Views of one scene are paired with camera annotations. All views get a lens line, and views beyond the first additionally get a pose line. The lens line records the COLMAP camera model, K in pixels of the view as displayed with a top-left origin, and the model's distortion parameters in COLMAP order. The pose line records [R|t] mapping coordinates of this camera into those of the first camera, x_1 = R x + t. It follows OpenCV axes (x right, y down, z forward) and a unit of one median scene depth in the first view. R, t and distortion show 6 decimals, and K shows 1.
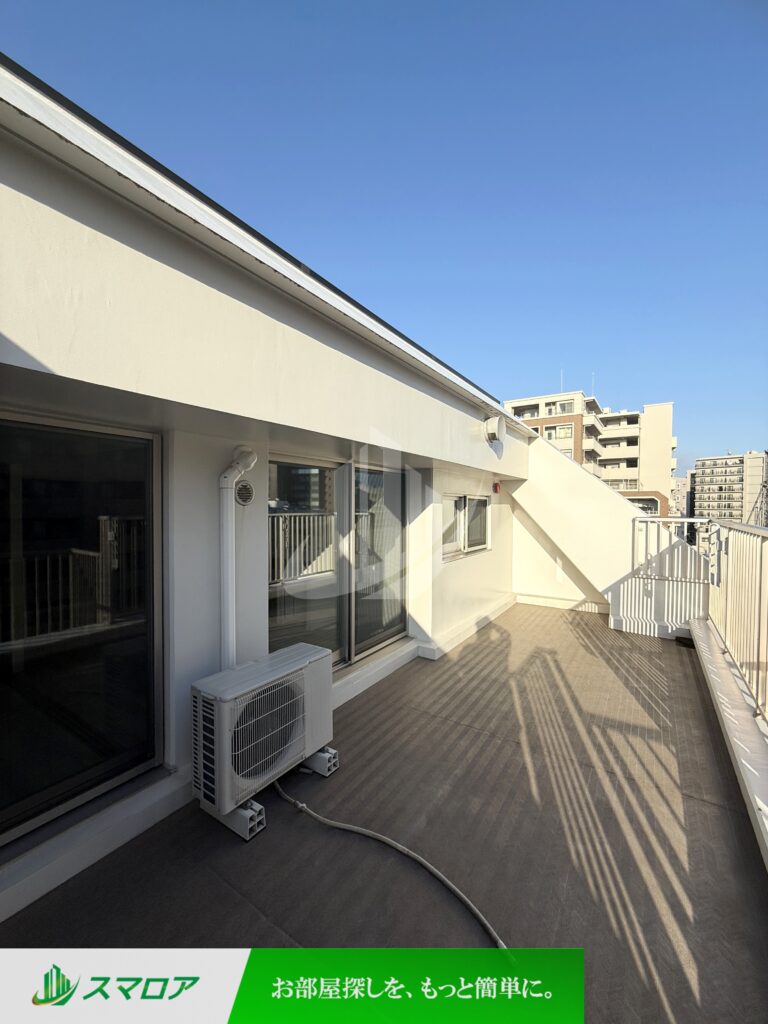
lens RADIAL K [[409.4, 0, 384.0], [0, 409.4, 511.7], [0, 0, 1]] dist [-0.000844, -0.000357]
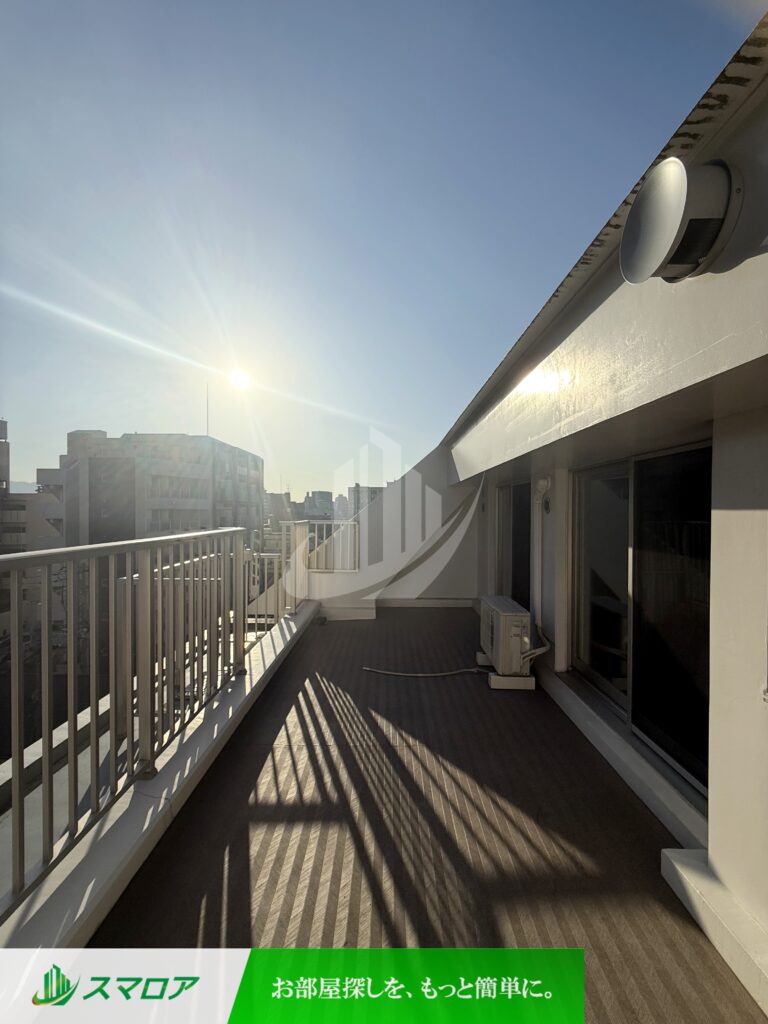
lens RADIAL K [[409.4, 0, 384.0], [0, 409.4, 511.7], [0, 0, 1]] dist [-0.000844, -0.000357]
pose [[-0.845961, -0.003277, -0.533235, 0.495485], [-0.012617, 0.999824, 0.013871, -0.016359], [0.533095, 0.018462, -0.845854, 0.990740]]
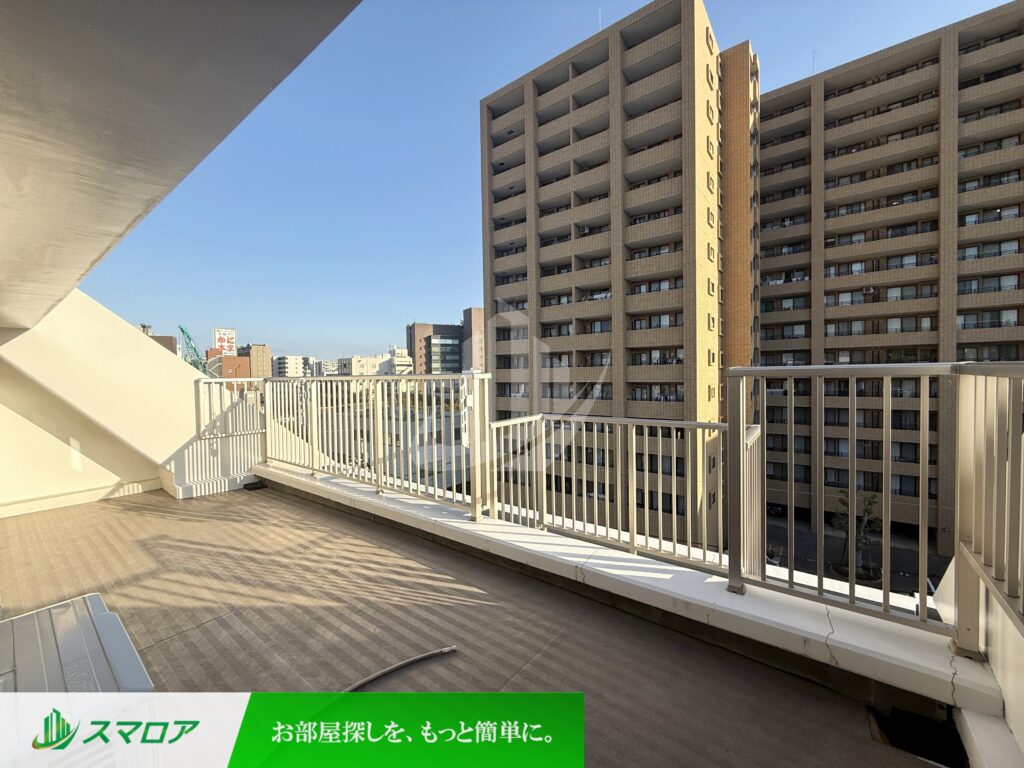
lens RADIAL K [[409.4, 0, 511.2], [0, 409.4, 383.2], [0, 0, 1]] dist [-0.000844, -0.000357]
pose [[0.073488, -0.027714, 0.996911, -0.324049], [0.032879, 0.999138, 0.025352, 0.025003], [-0.996754, 0.030914, 0.074336, 0.182570]]
